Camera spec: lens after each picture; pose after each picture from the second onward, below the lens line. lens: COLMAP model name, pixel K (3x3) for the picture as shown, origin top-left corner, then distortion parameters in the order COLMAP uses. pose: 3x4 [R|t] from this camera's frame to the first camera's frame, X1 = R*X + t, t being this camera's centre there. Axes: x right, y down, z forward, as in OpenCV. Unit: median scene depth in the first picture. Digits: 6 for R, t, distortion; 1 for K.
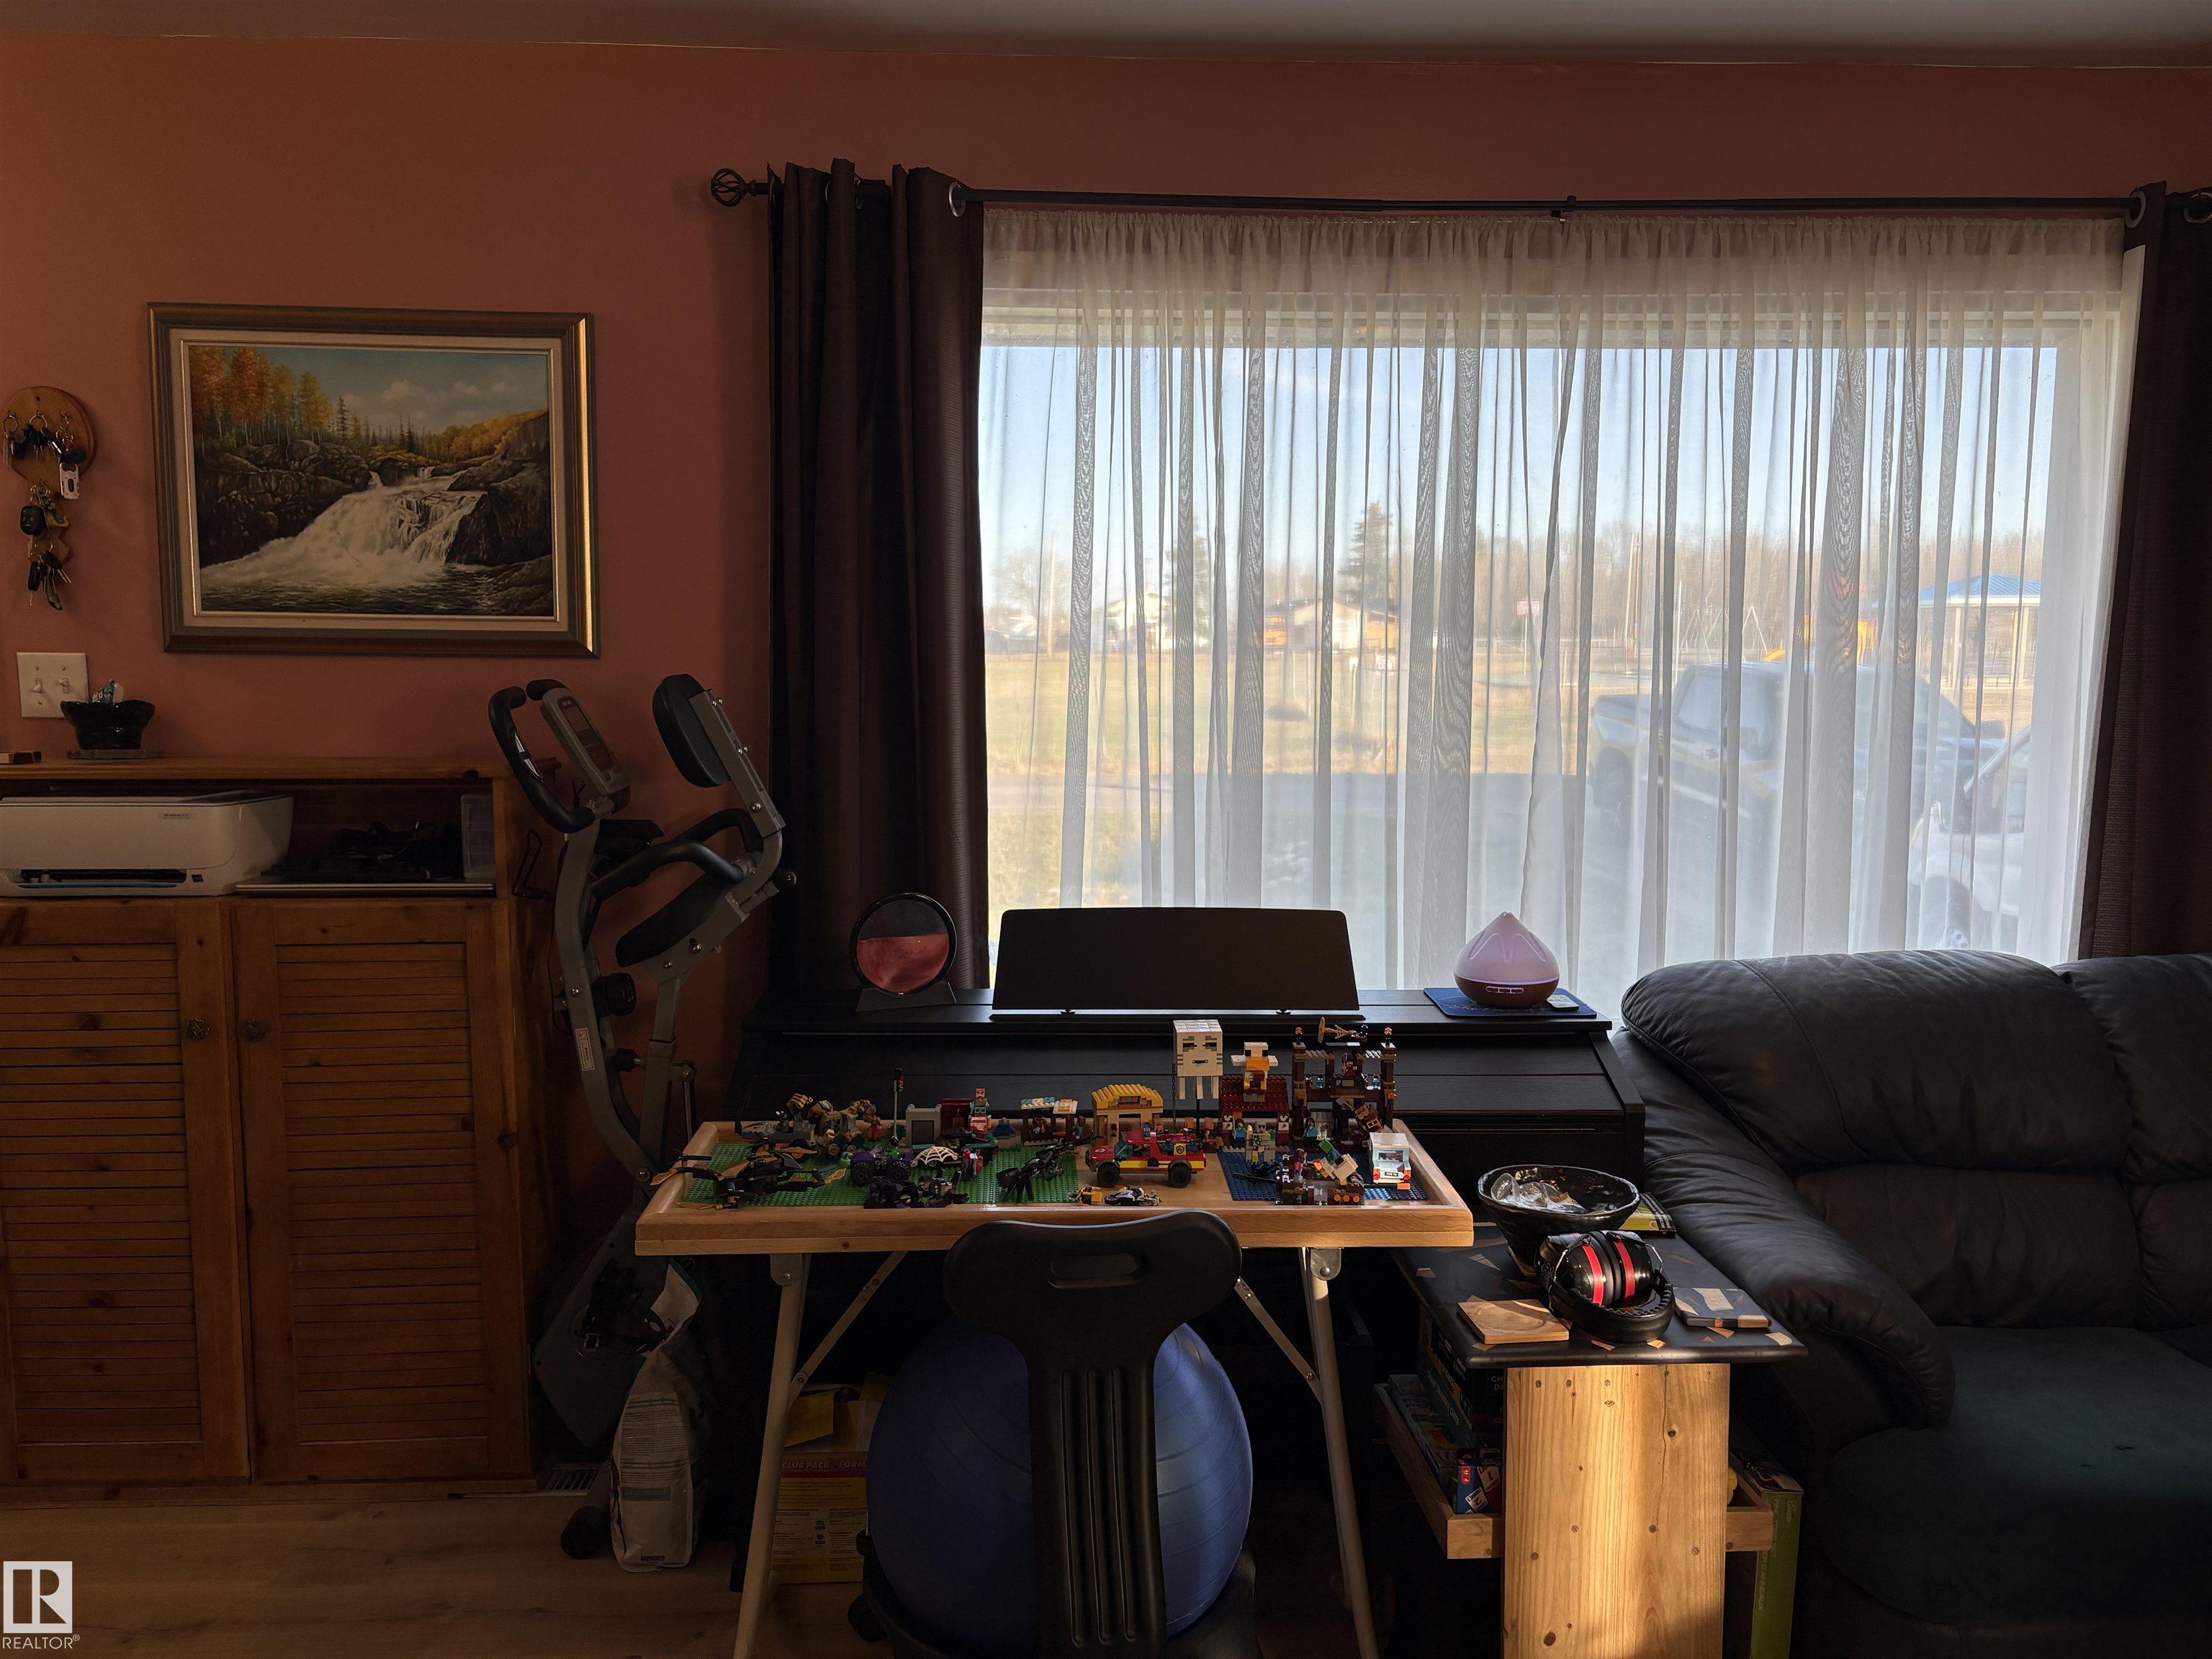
lens RADIAL K [[1669.4, 0, 1108.0], [0, 1669.4, 839.0], [0, 0, 1]] dist [0.054396, -0.063086]
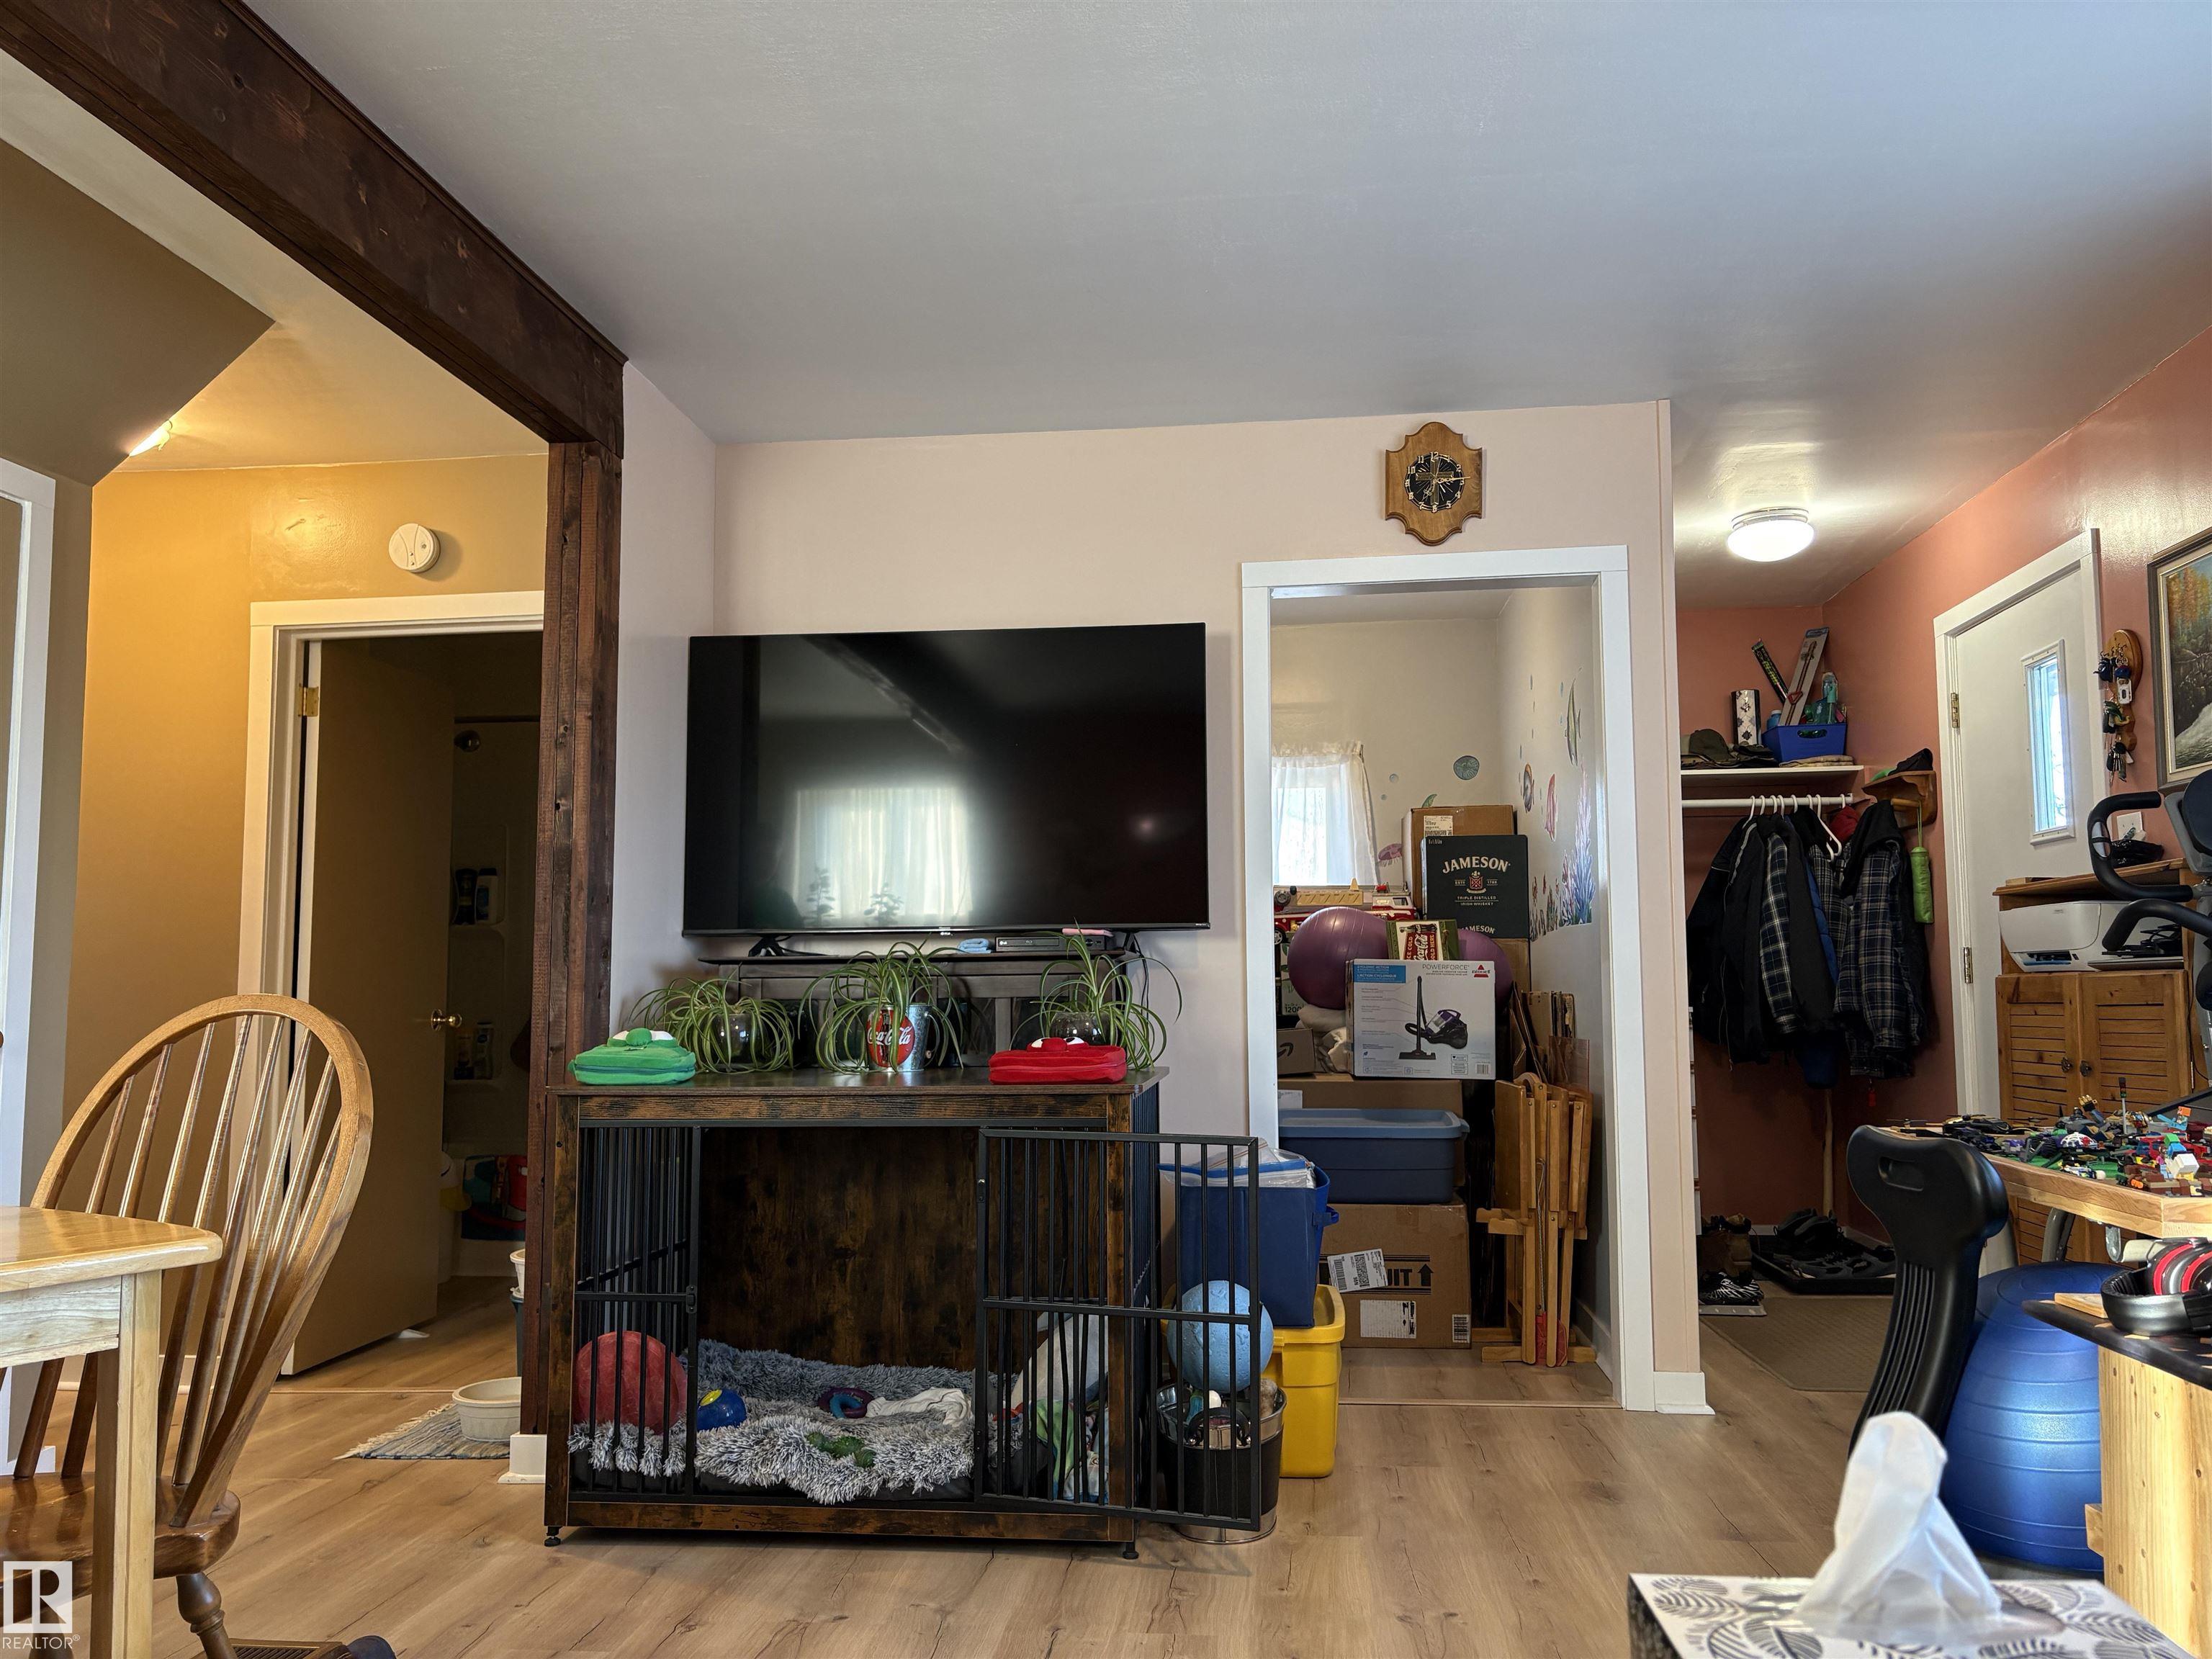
lens RADIAL K [[1669.4, 0, 1106.3], [0, 1669.4, 836.0], [0, 0, 1]] dist [0.054396, -0.063086]
pose [[-0.148040, -0.094710, -0.984436, 0.894531], [-0.109612, 0.990842, -0.078843, 0.113798], [0.982888, 0.096234, -0.157066, 0.393544]]
